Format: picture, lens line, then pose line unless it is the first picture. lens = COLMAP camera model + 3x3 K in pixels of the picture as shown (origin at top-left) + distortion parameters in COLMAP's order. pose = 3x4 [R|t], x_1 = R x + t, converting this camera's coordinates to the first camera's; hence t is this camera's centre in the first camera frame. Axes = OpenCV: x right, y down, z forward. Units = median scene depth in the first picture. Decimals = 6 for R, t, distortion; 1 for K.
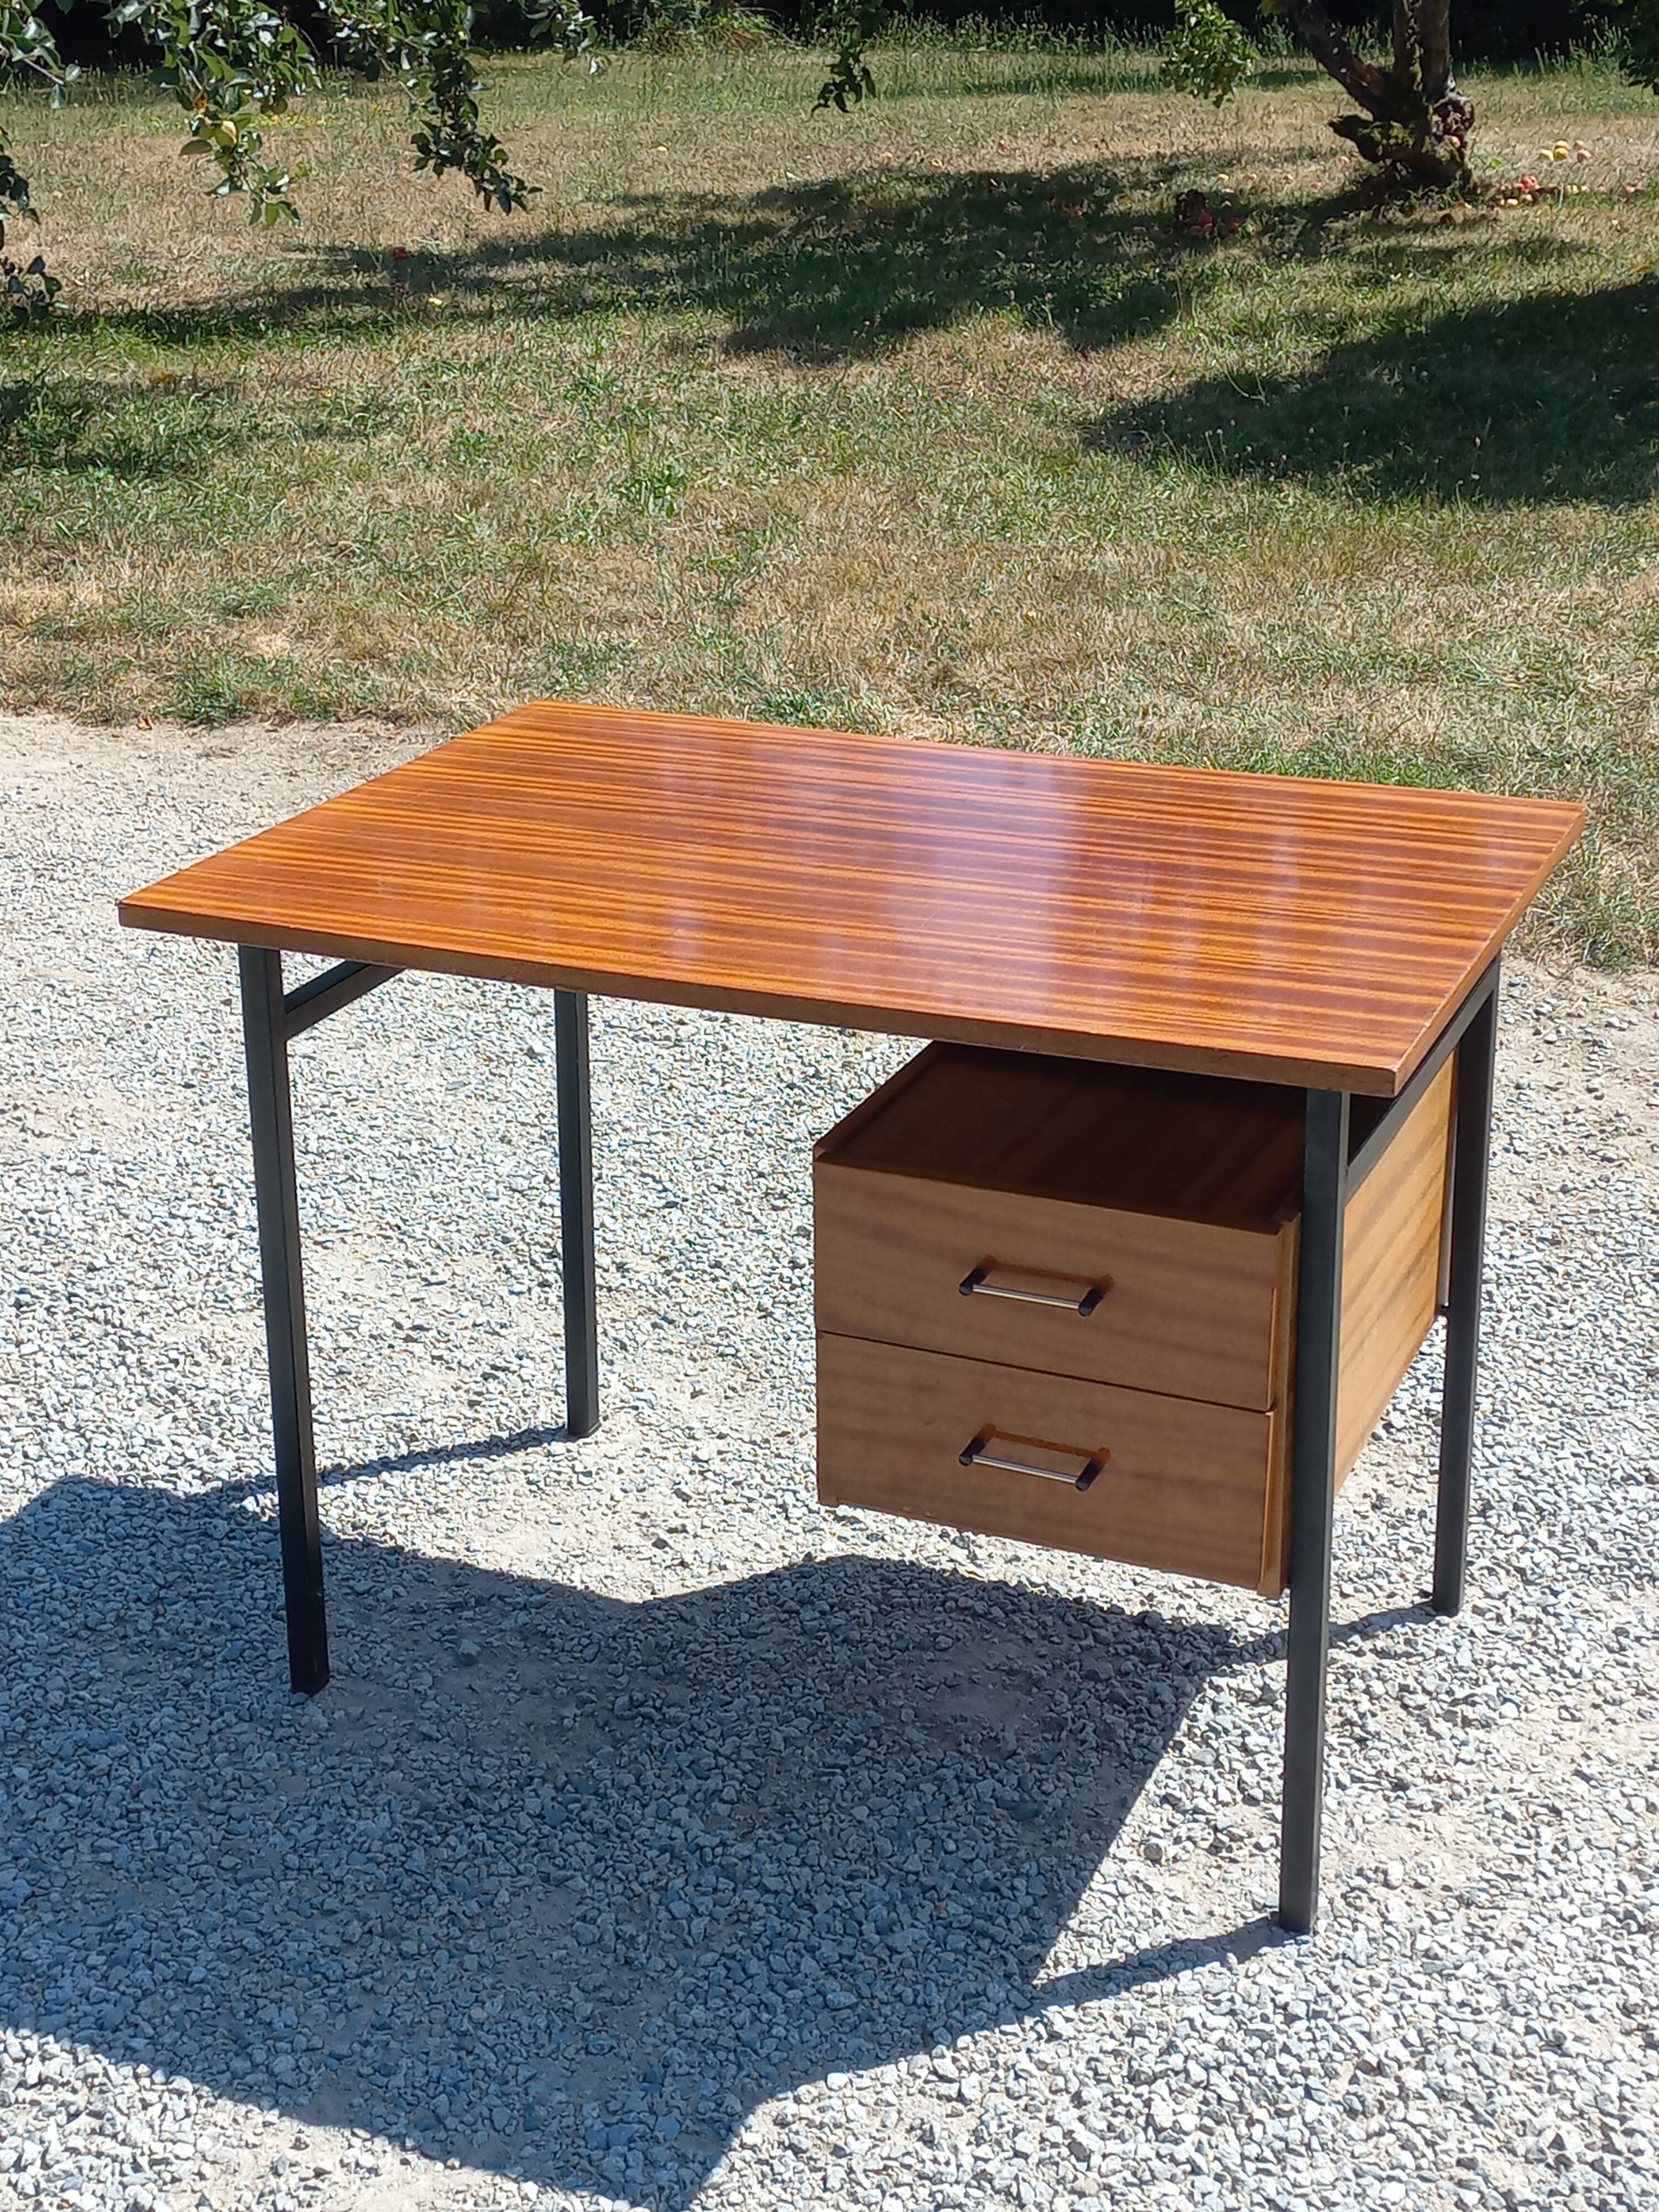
lens RADIAL K [[3188.8, 0, 842.3], [0, 3188.8, 1106.0], [0, 0, 1]] dist [0.092735, 0.000000]
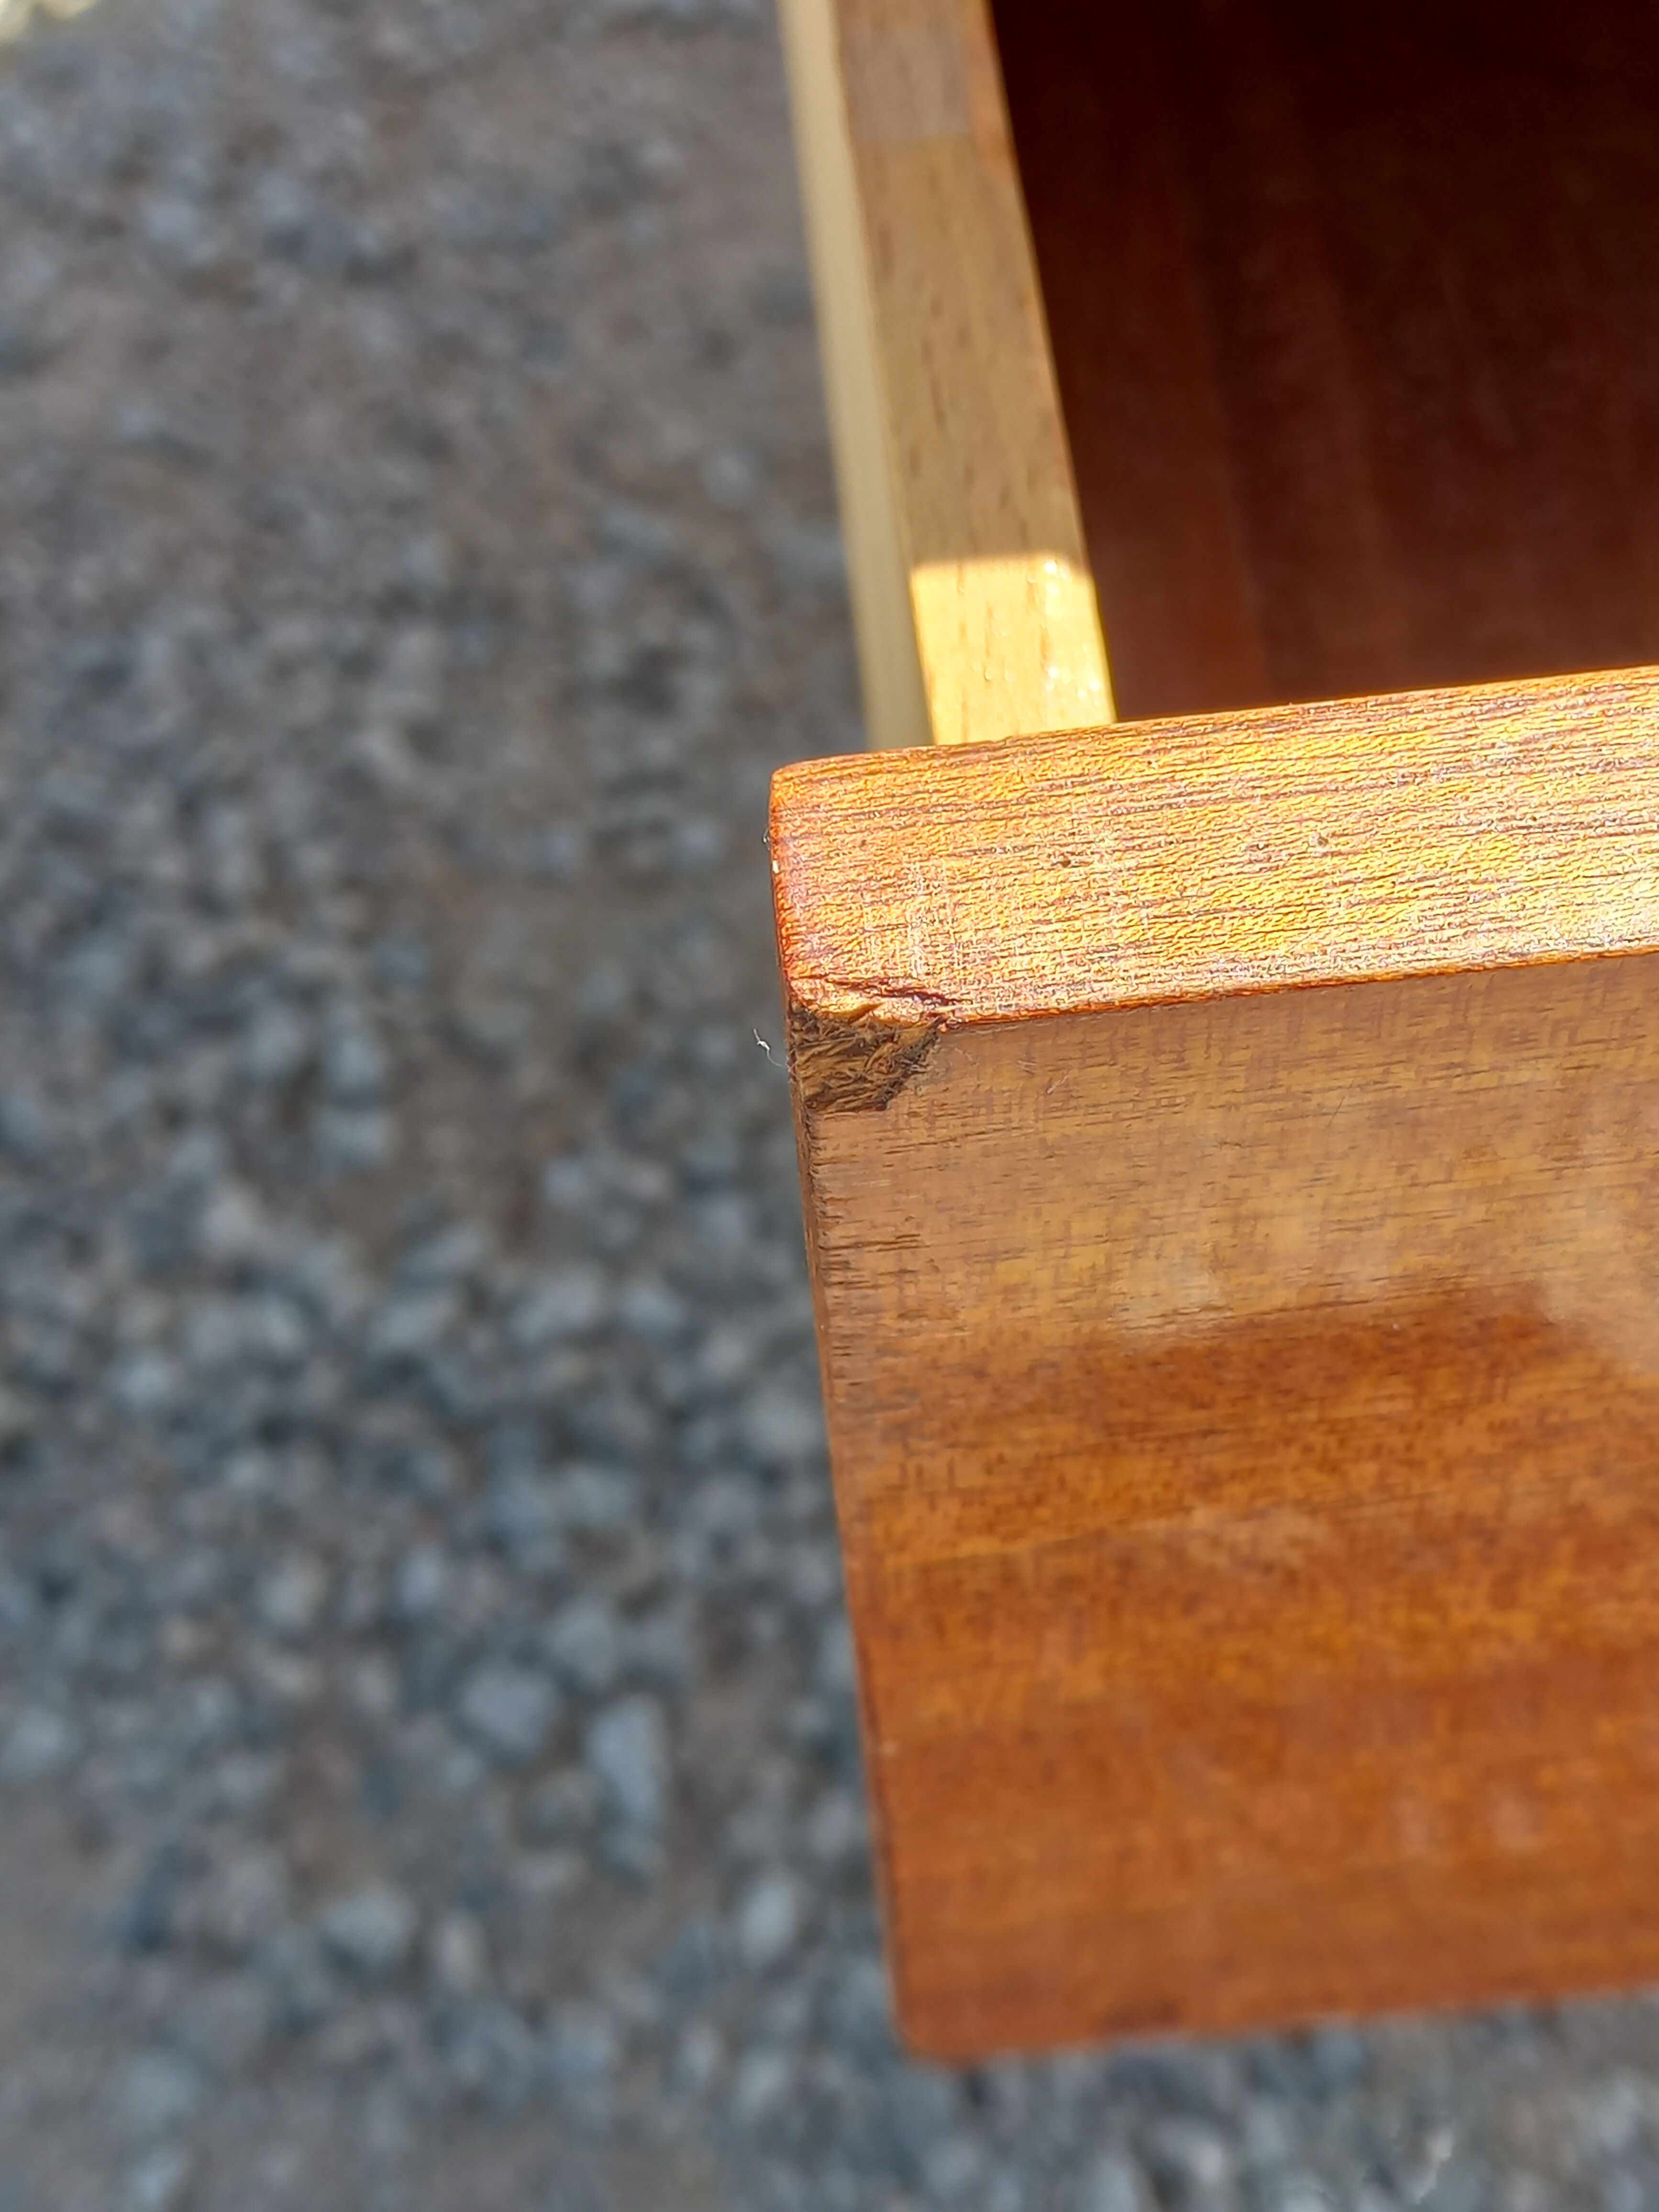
lens RADIAL K [[3187.9, 0, 826.2], [0, 3187.9, 1103.9], [0, 0, 1]] dist [0.077646, 0.000000]
pose [[0.885894, -0.400240, 0.234520, -0.063080], [0.219960, 0.807534, 0.547271, 0.082971], [-0.408423, -0.433239, 0.803427, 0.764315]]
